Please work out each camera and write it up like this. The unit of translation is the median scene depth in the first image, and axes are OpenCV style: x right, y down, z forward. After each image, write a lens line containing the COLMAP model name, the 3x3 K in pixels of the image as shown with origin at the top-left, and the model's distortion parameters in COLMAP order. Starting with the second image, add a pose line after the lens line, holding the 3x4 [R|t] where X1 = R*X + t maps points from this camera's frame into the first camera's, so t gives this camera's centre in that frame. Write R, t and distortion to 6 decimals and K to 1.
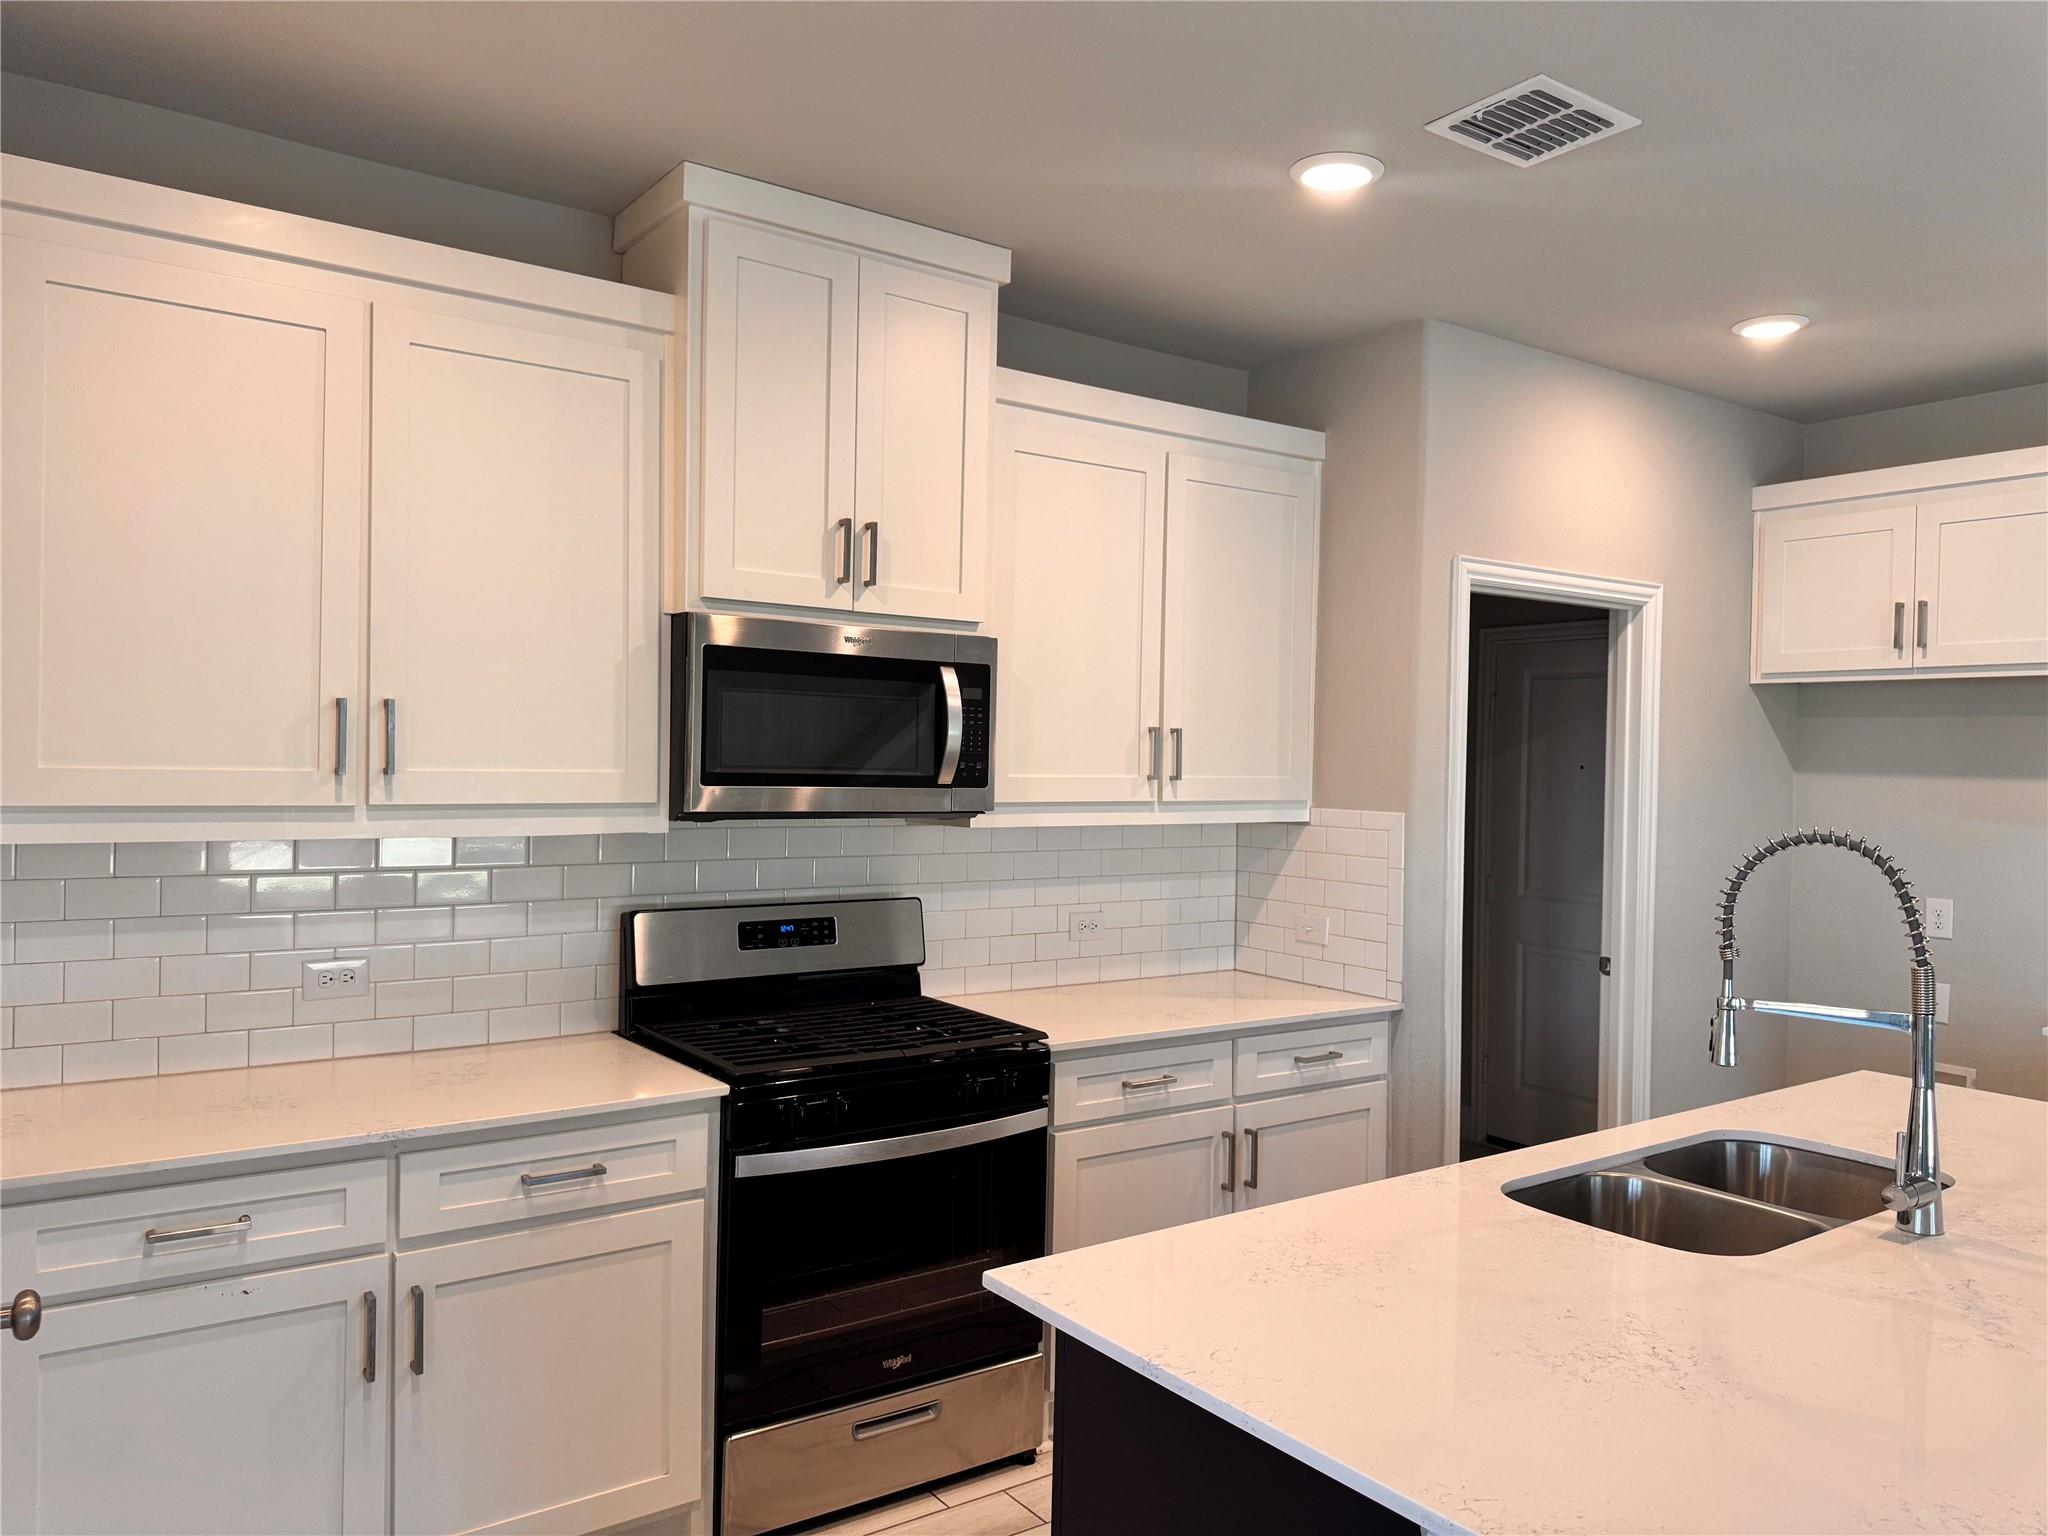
lens RADIAL K [[1470.3, 0, 1024.6], [0, 1470.3, 772.0], [0, 0, 1]] dist [0.003461, -0.001805]
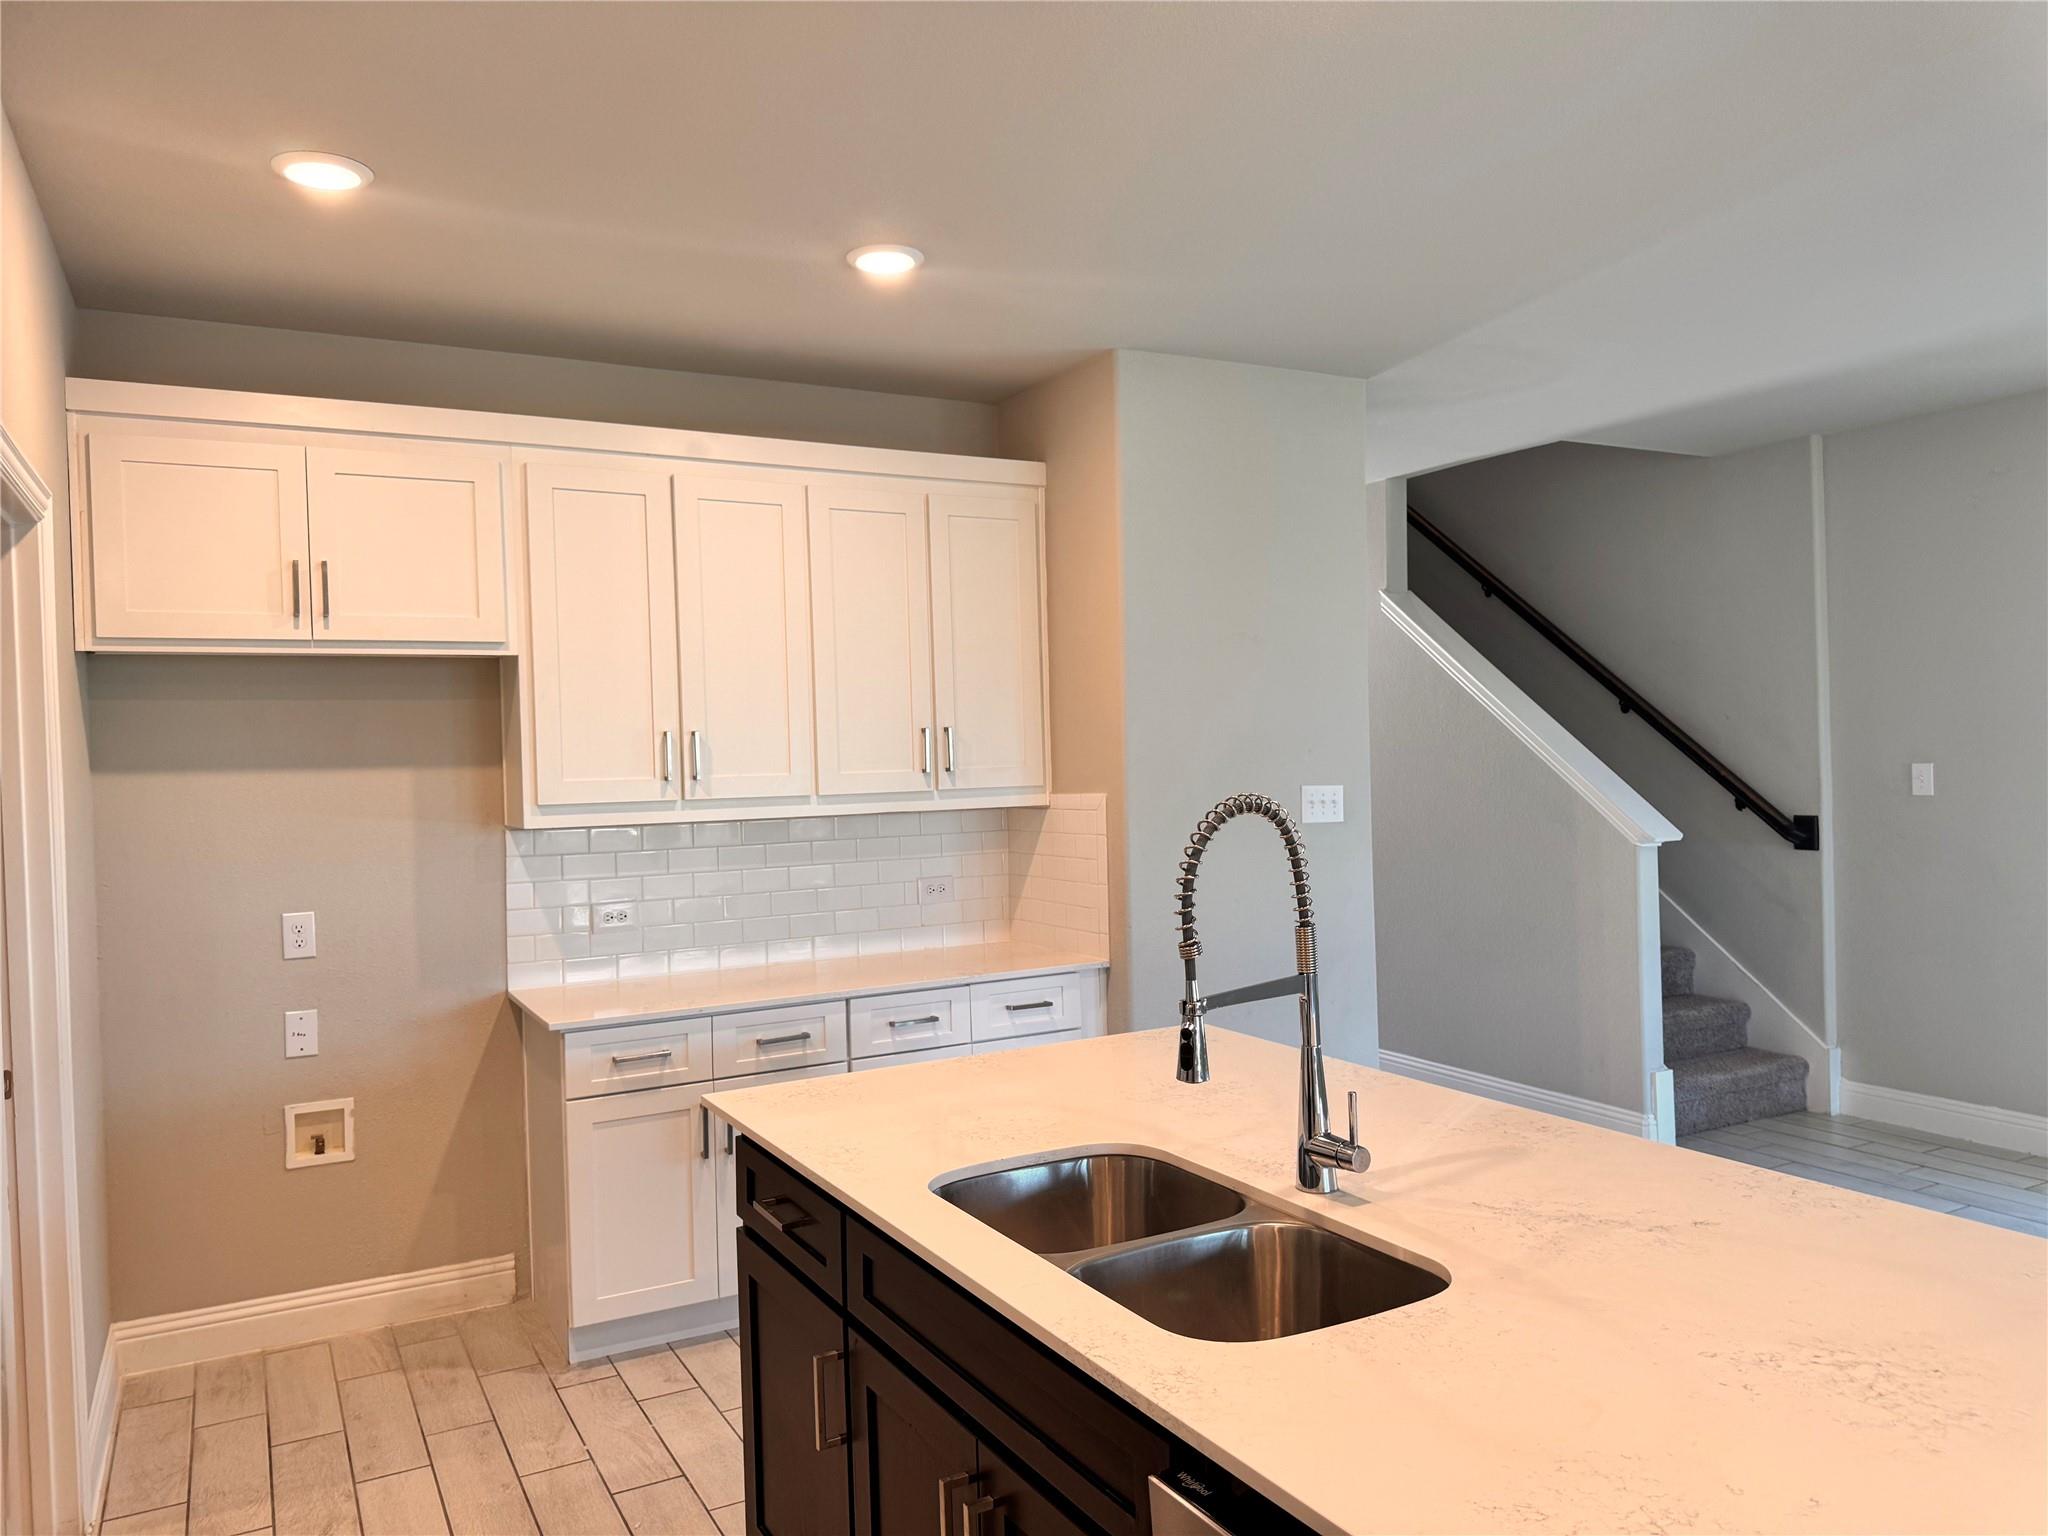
lens RADIAL K [[1470.3, 0, 1022.5], [0, 1470.3, 767.2], [0, 0, 1]] dist [0.003461, -0.001805]
pose [[0.119410, -0.027830, 0.992455, -0.184769], [0.037516, 0.999020, 0.023501, -0.002584], [-0.992136, 0.034427, 0.120337, 0.498635]]
